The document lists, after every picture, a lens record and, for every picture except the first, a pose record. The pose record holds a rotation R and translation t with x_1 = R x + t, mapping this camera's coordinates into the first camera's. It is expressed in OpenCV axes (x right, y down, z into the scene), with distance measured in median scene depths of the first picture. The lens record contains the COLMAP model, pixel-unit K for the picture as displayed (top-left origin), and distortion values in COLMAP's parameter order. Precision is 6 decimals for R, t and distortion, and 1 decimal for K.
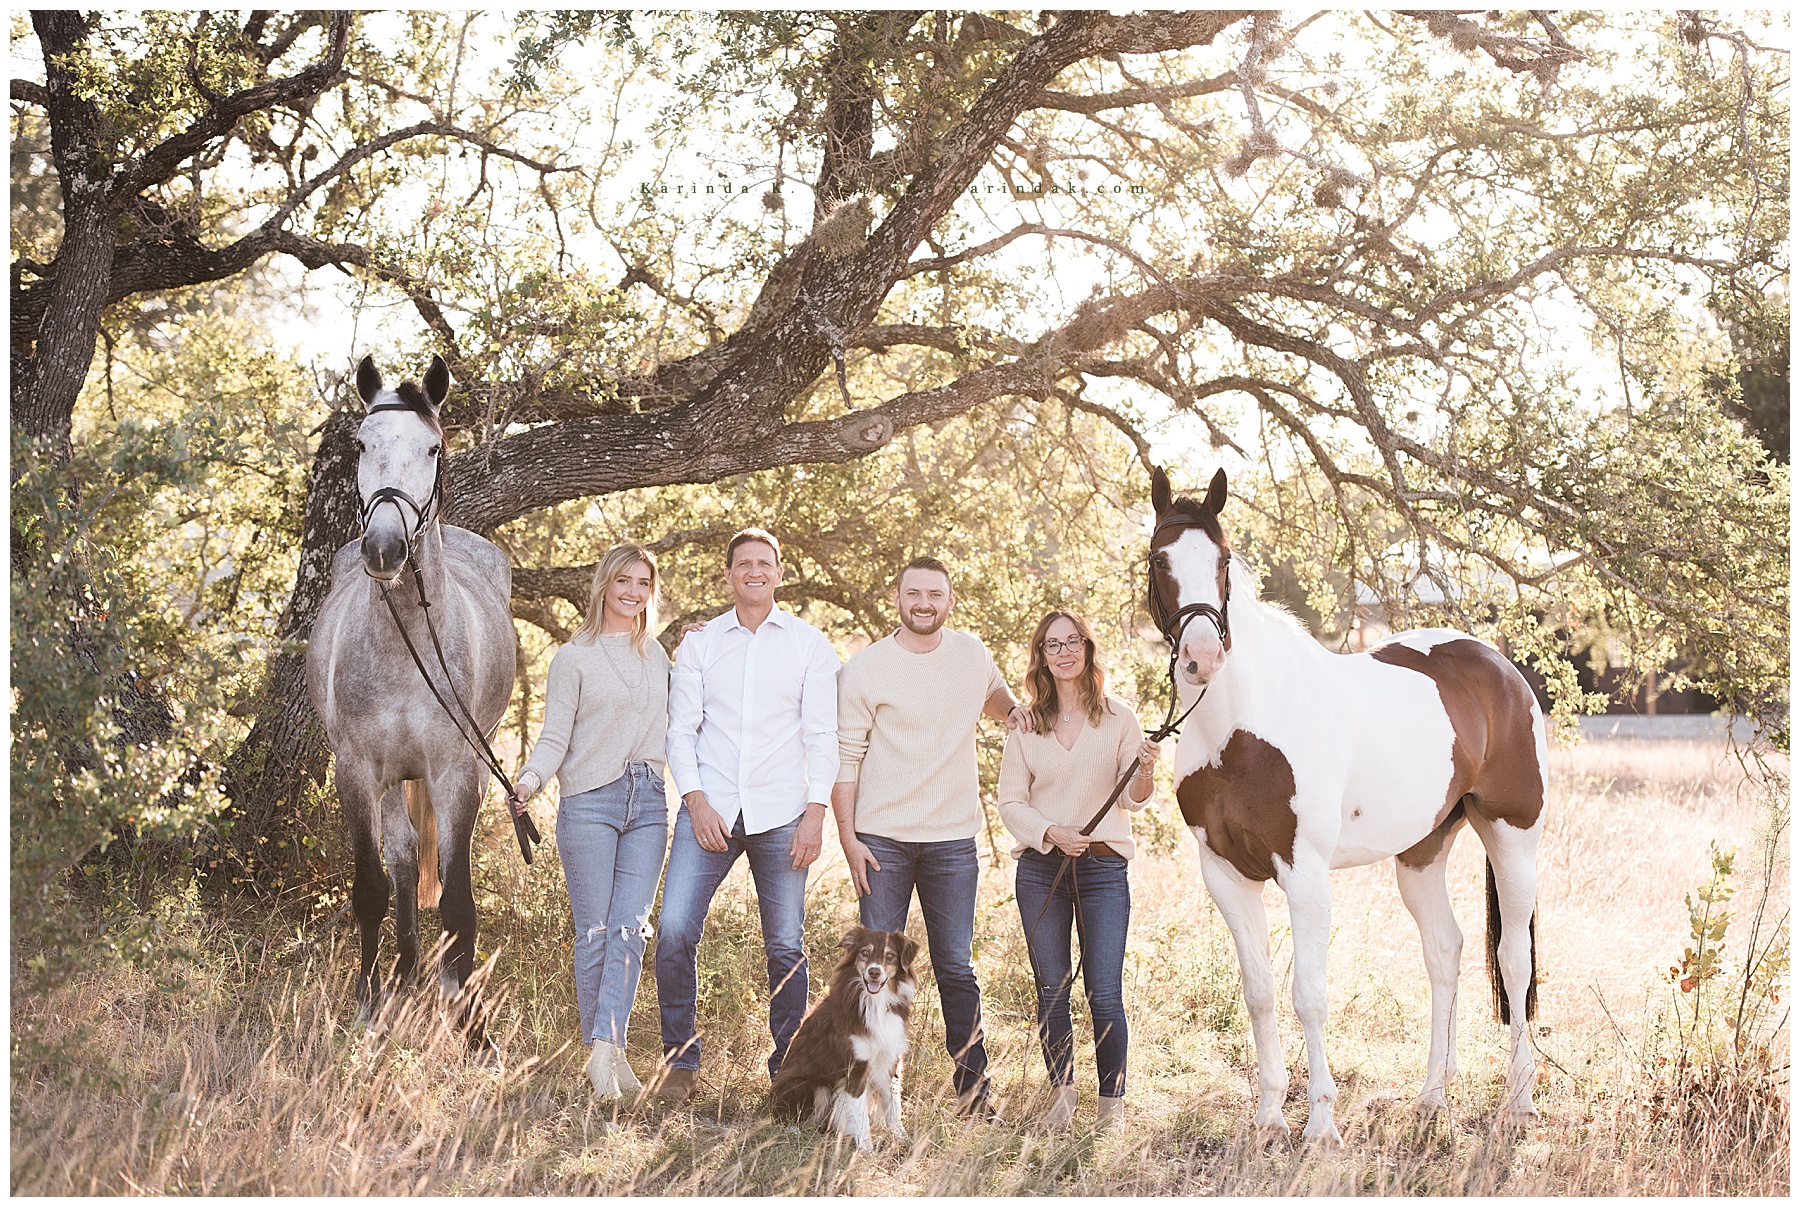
lens RADIAL K [[4785.3, 0, 900.1], [0, 4785.3, 604.5], [0, 0, 1]] dist [0.015464, 0.000000]
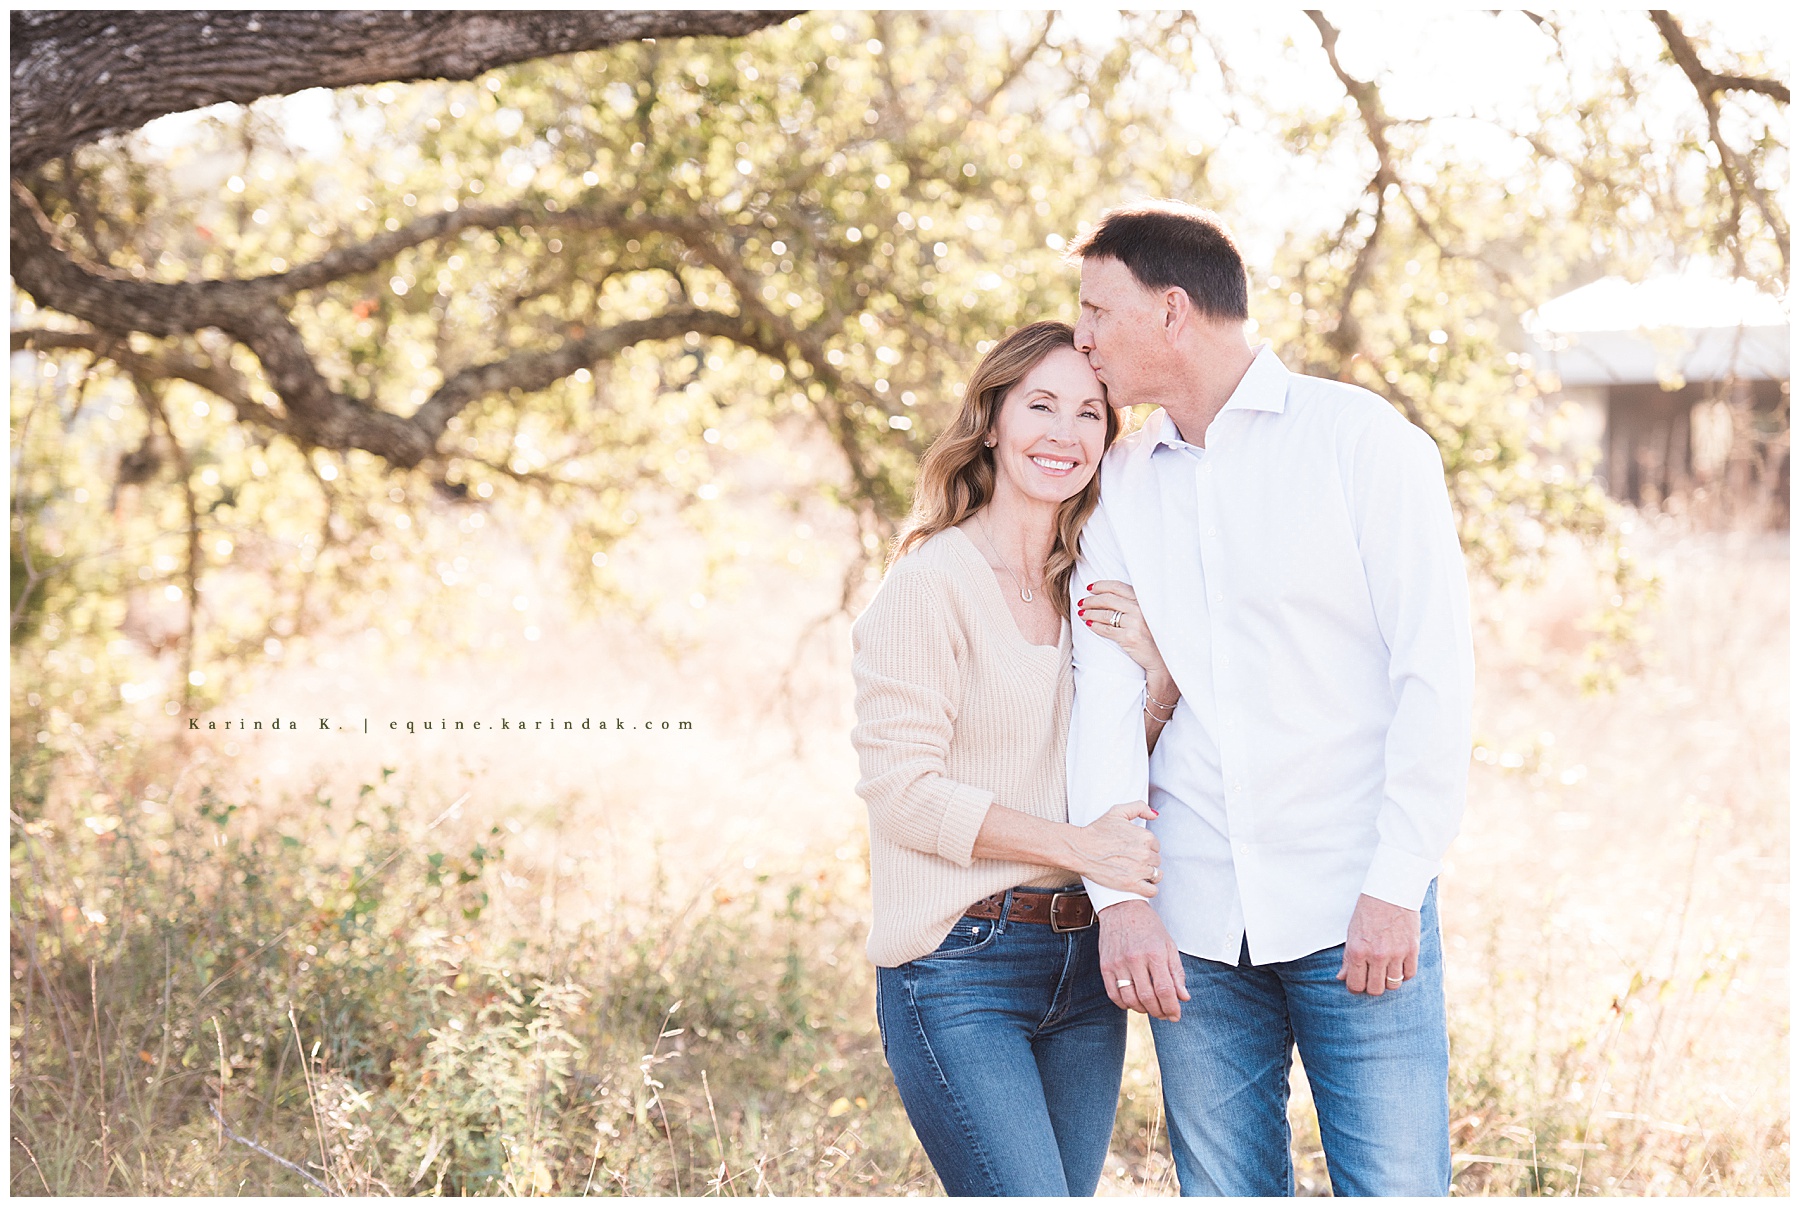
lens RADIAL K [[6732.9, 0, 900.9], [0, 6732.9, 603.1], [0, 0, 1]] dist [1.024068, 0.000000]
pose [[0.999934, -0.010448, 0.004704, -0.000122], [0.010292, 0.999428, 0.032208, 0.004463], [-0.005037, -0.032158, 0.999470, 0.234184]]
